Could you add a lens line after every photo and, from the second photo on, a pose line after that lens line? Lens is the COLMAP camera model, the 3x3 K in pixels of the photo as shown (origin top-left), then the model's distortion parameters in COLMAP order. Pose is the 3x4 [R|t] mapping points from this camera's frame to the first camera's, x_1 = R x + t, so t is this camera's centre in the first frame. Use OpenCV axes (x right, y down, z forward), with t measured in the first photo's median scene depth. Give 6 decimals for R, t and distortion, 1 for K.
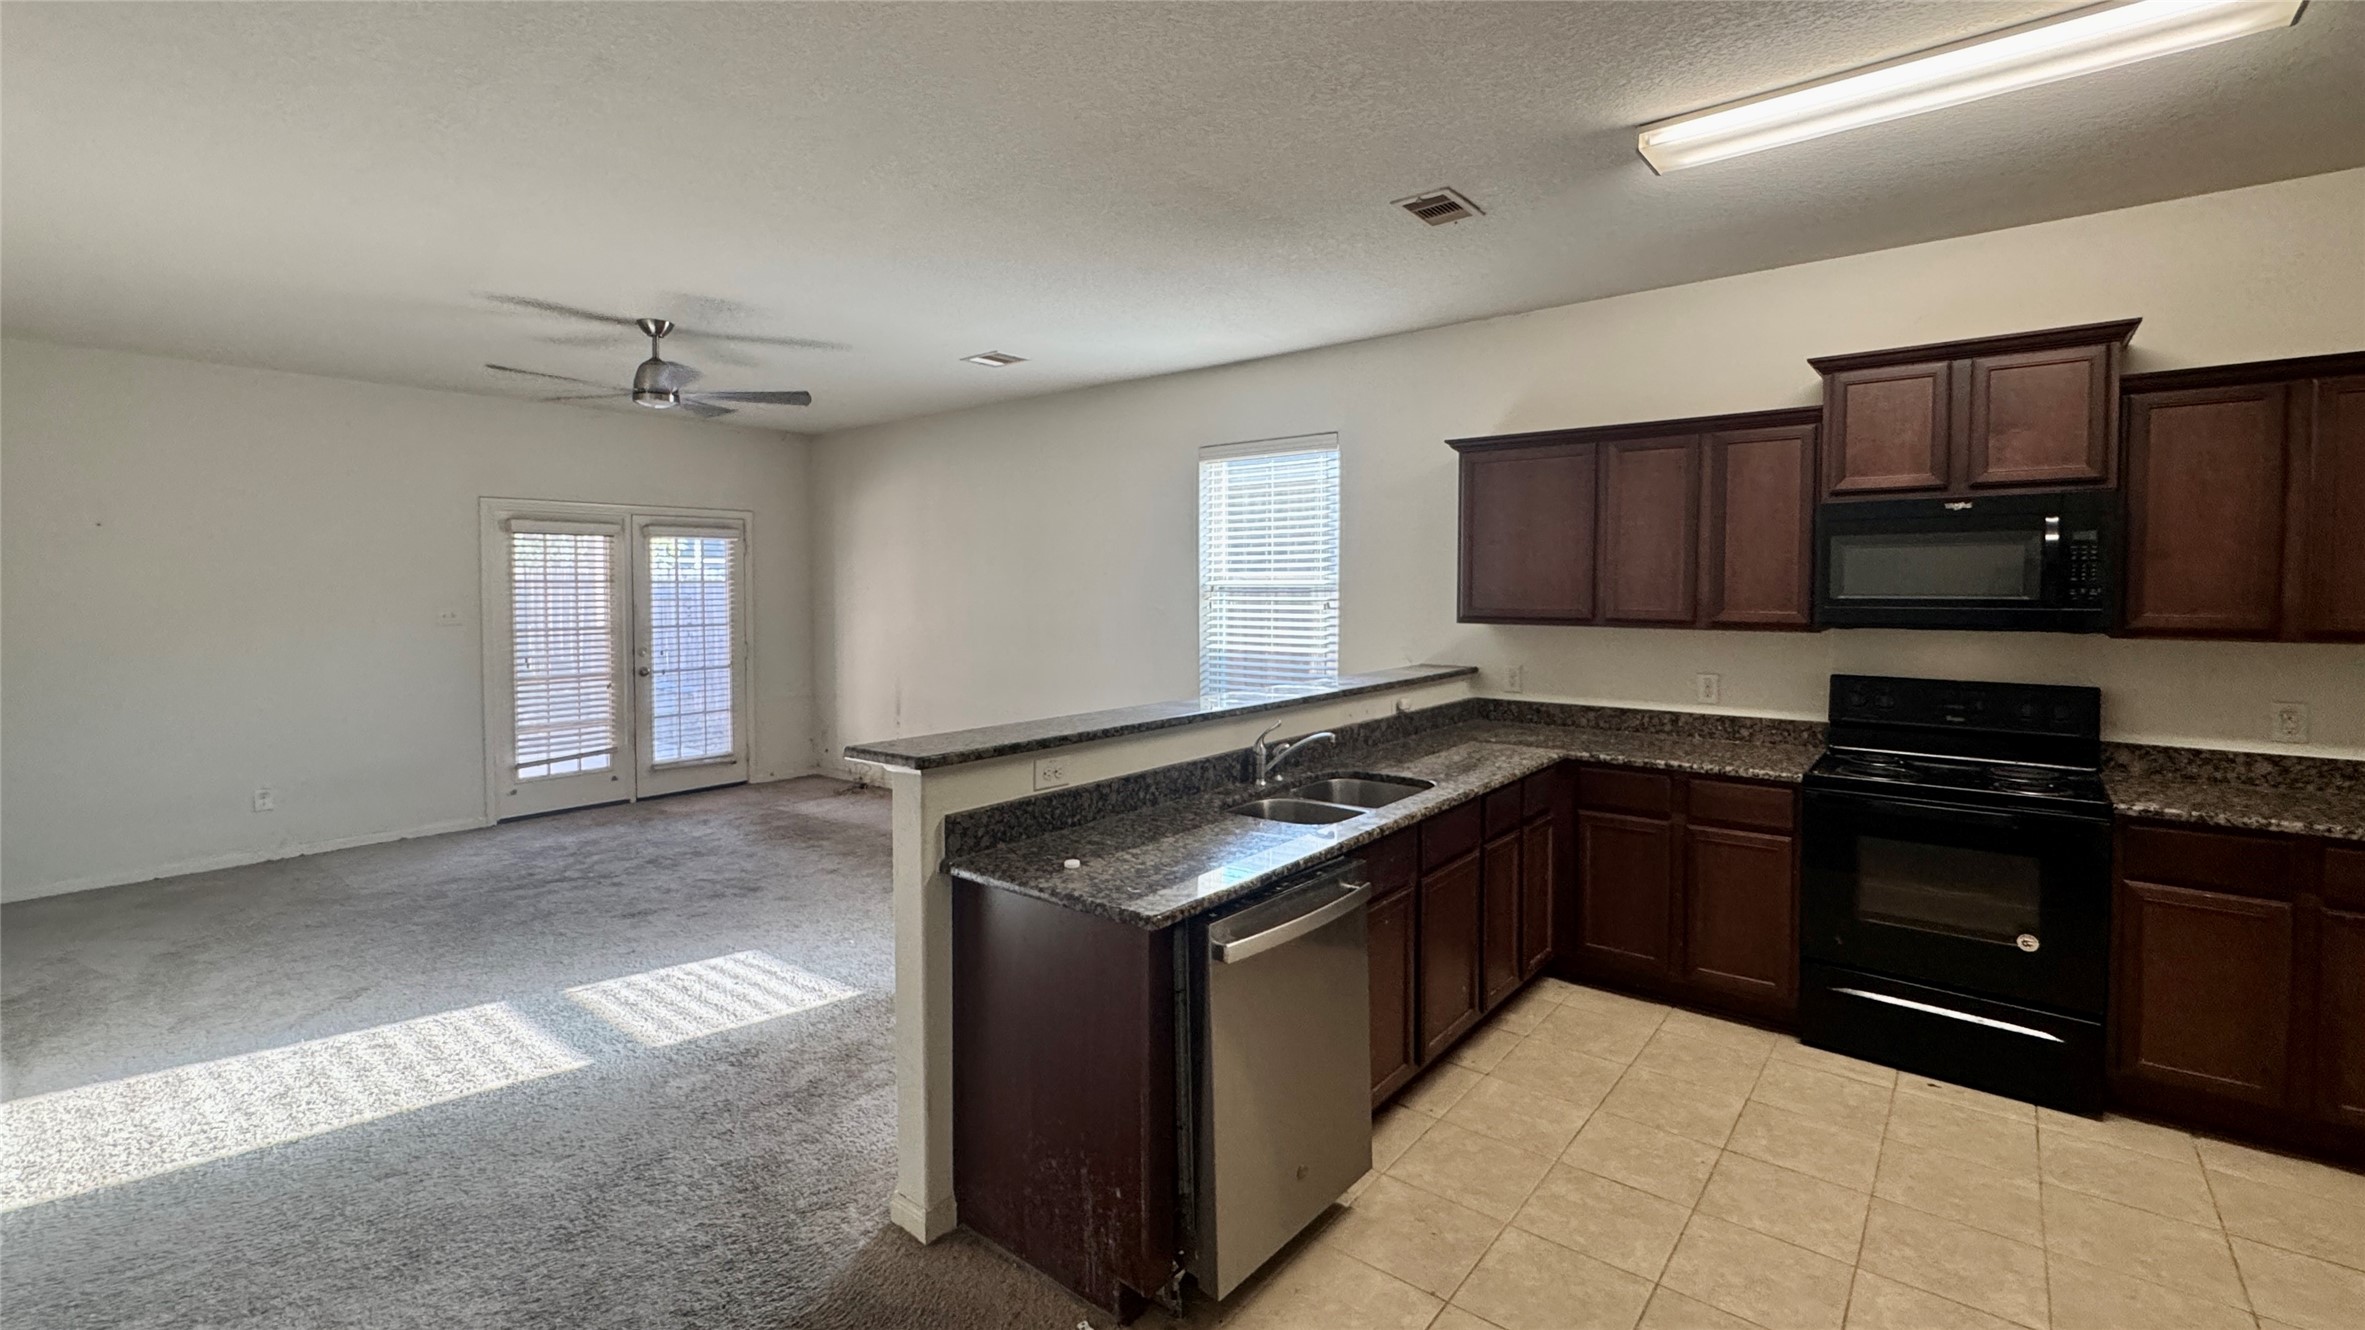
lens RADIAL K [[988.4, 0, 1198.6], [0, 988.4, 611.0], [0, 0, 1]] dist [0.002162, -0.000153]
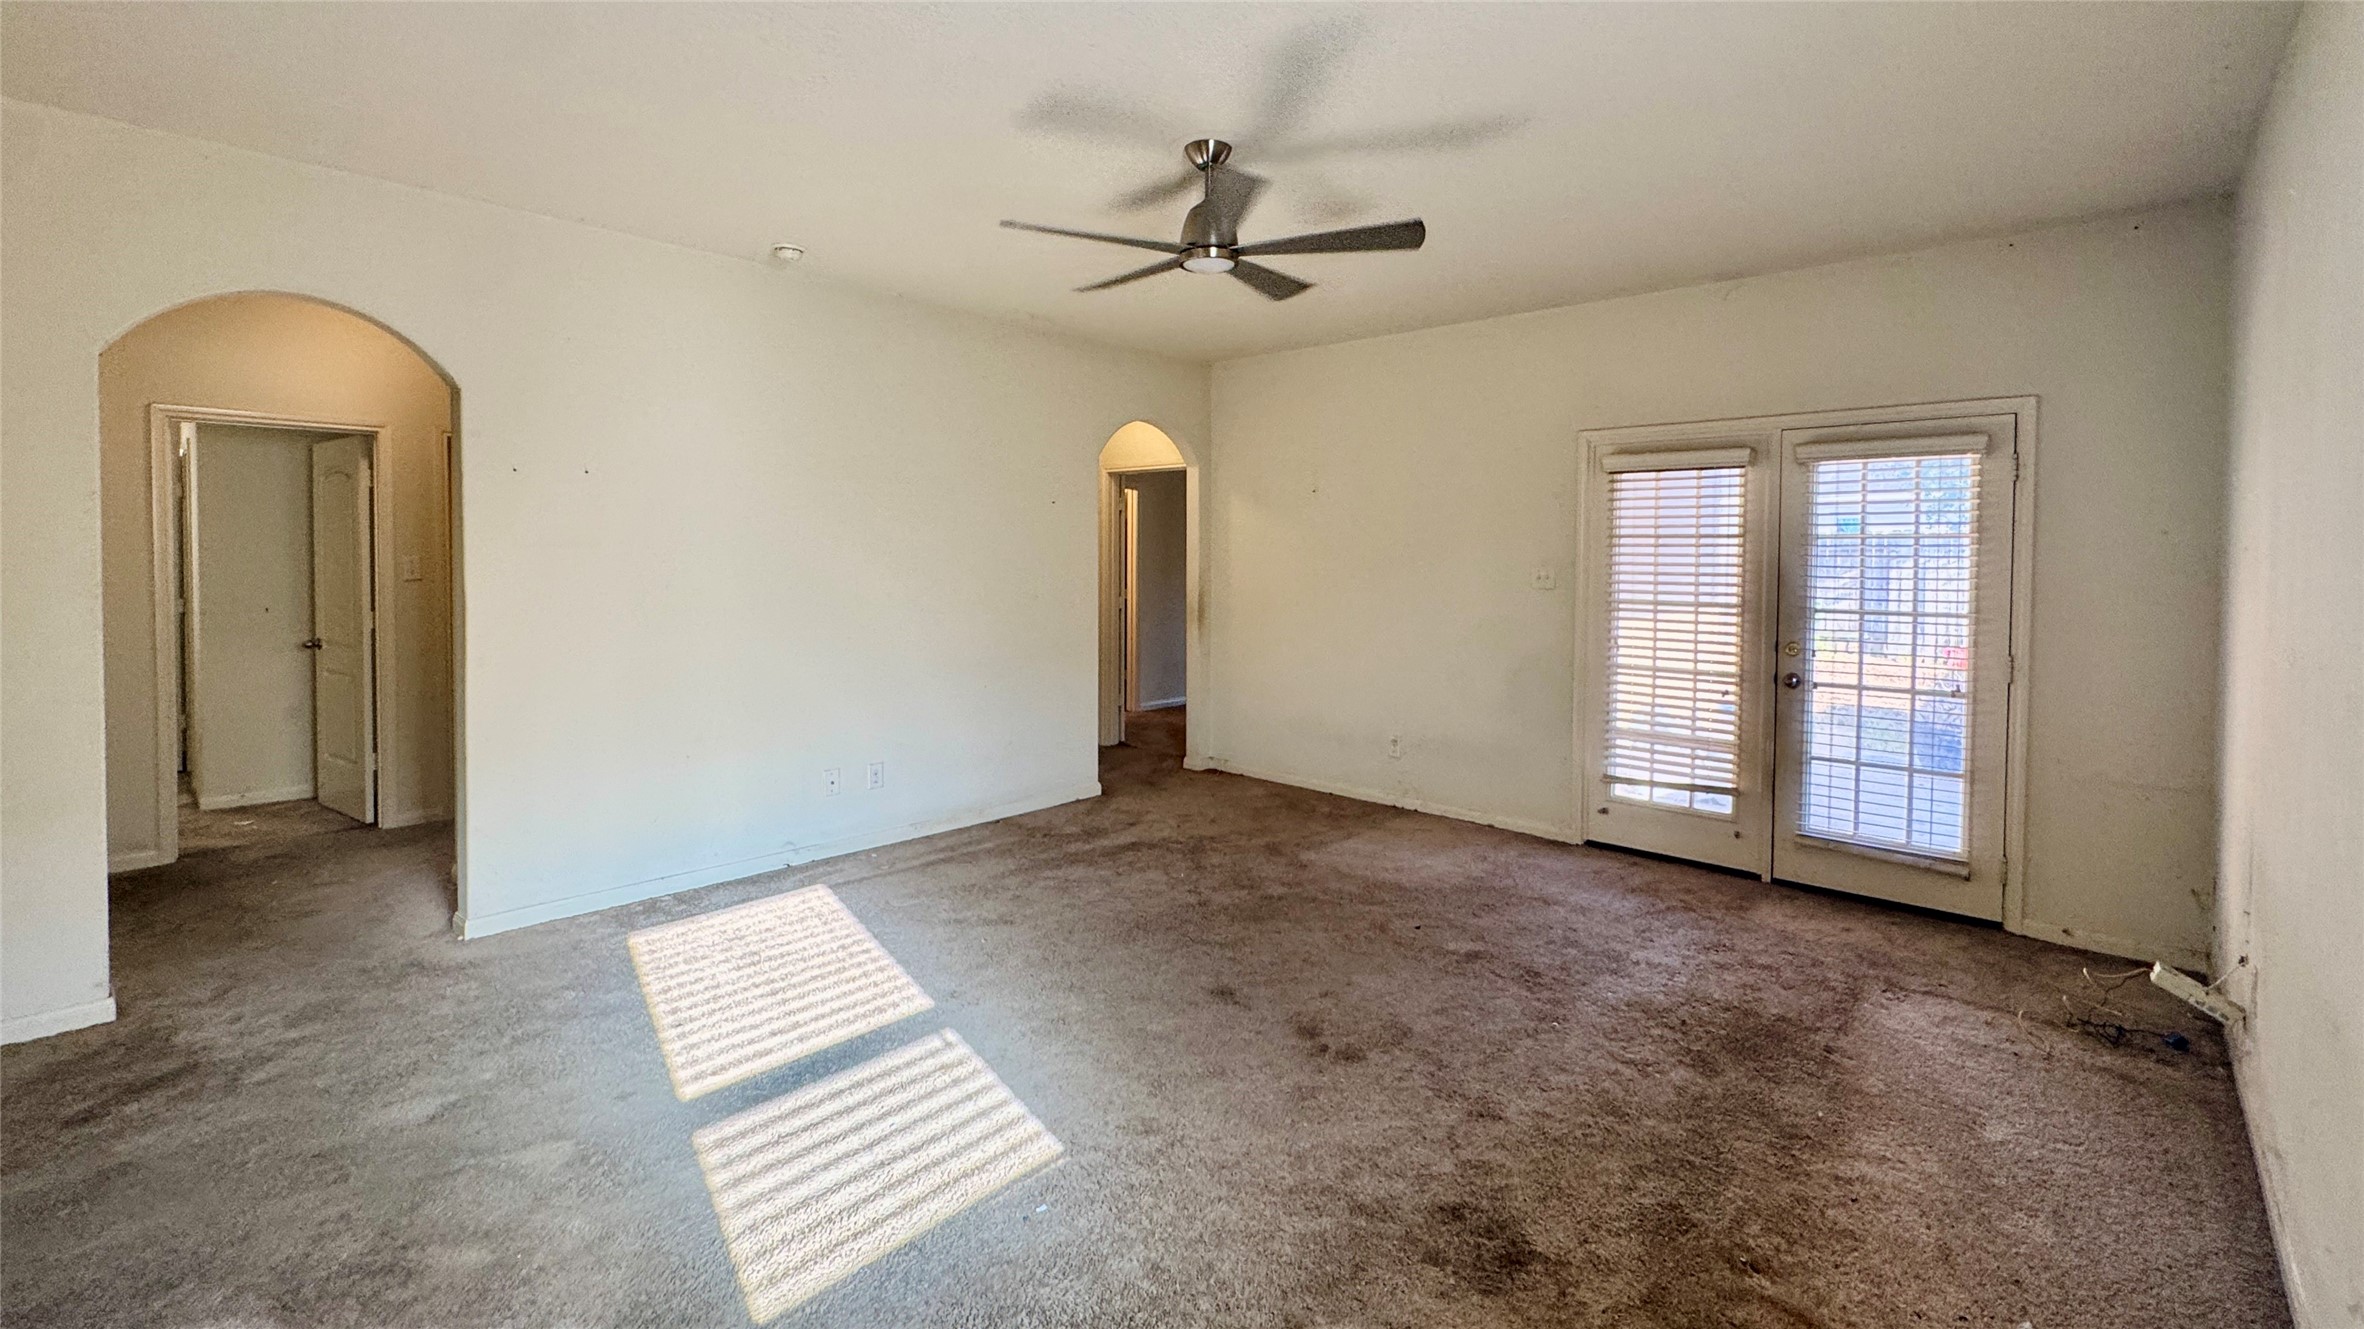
lens RADIAL K [[994.1, 0, 1181.3], [0, 994.1, 579.0], [0, 0, 1]] dist [-0.001292, 0.000191]
pose [[-0.078805, 0.028129, -0.996493, 0.099151], [-0.032308, 0.999005, 0.030755, -0.010261], [0.996366, 0.034618, -0.077818, 0.713025]]
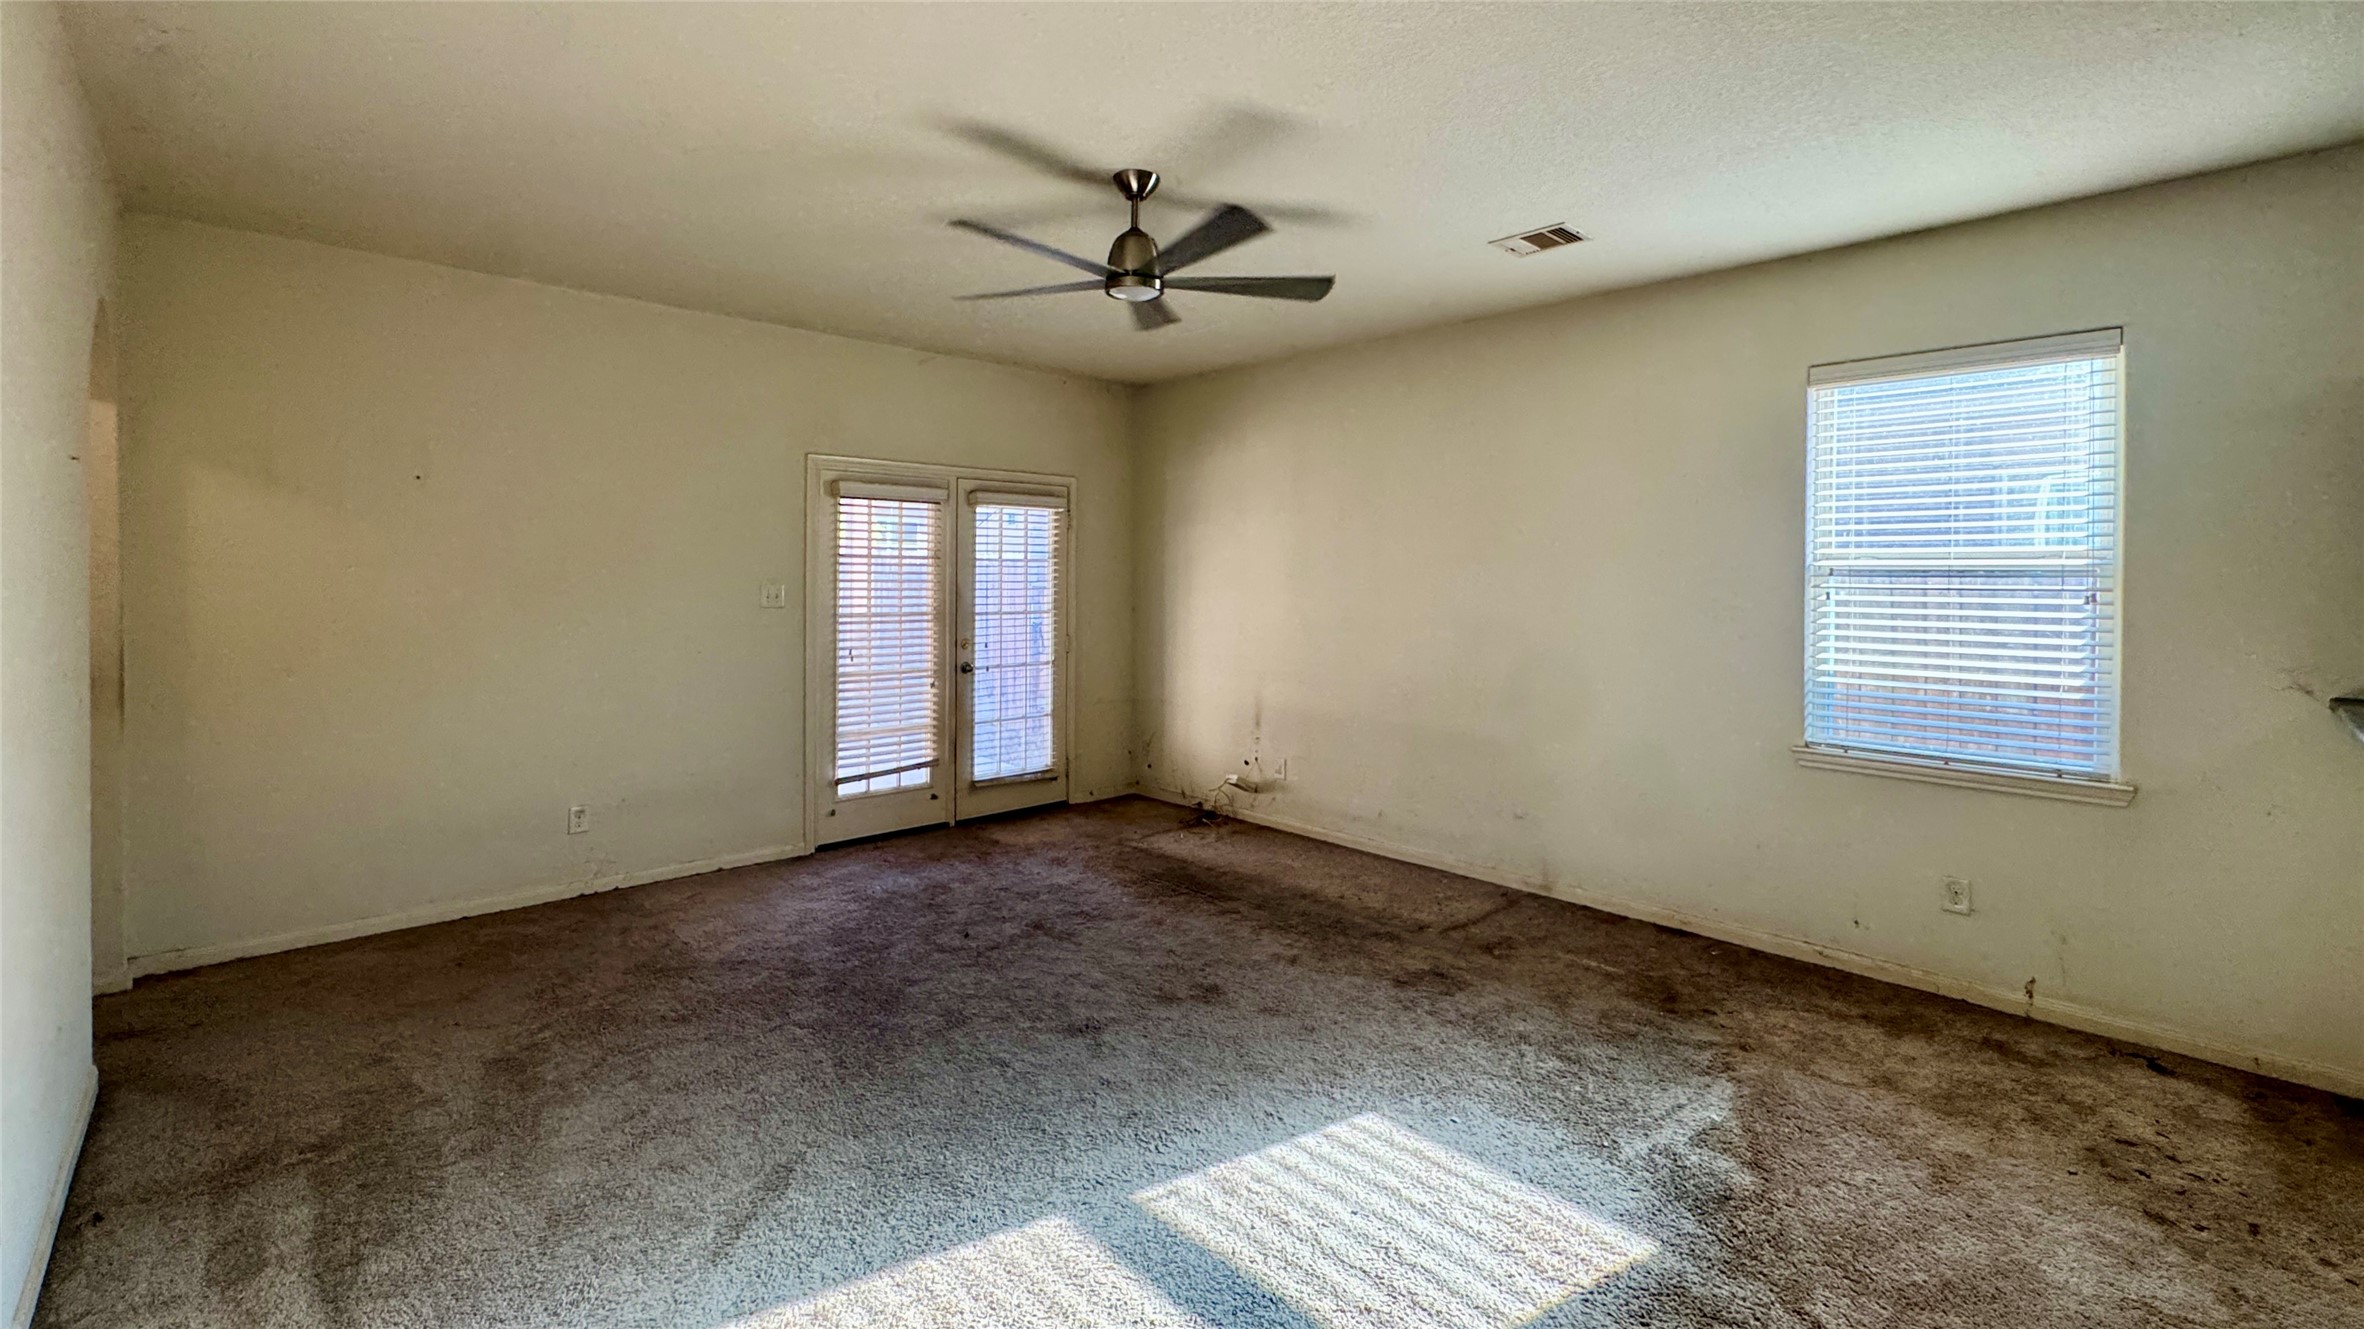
lens RADIAL K [[994.1, 0, 1181.3], [0, 994.1, 579.0], [0, 0, 1]] dist [-0.001292, 0.000191]
pose [[0.989030, 0.010906, -0.147313, -0.282010], [-0.014479, 0.999626, -0.023206, 0.004211], [0.147005, 0.025085, 0.988818, 0.219216]]
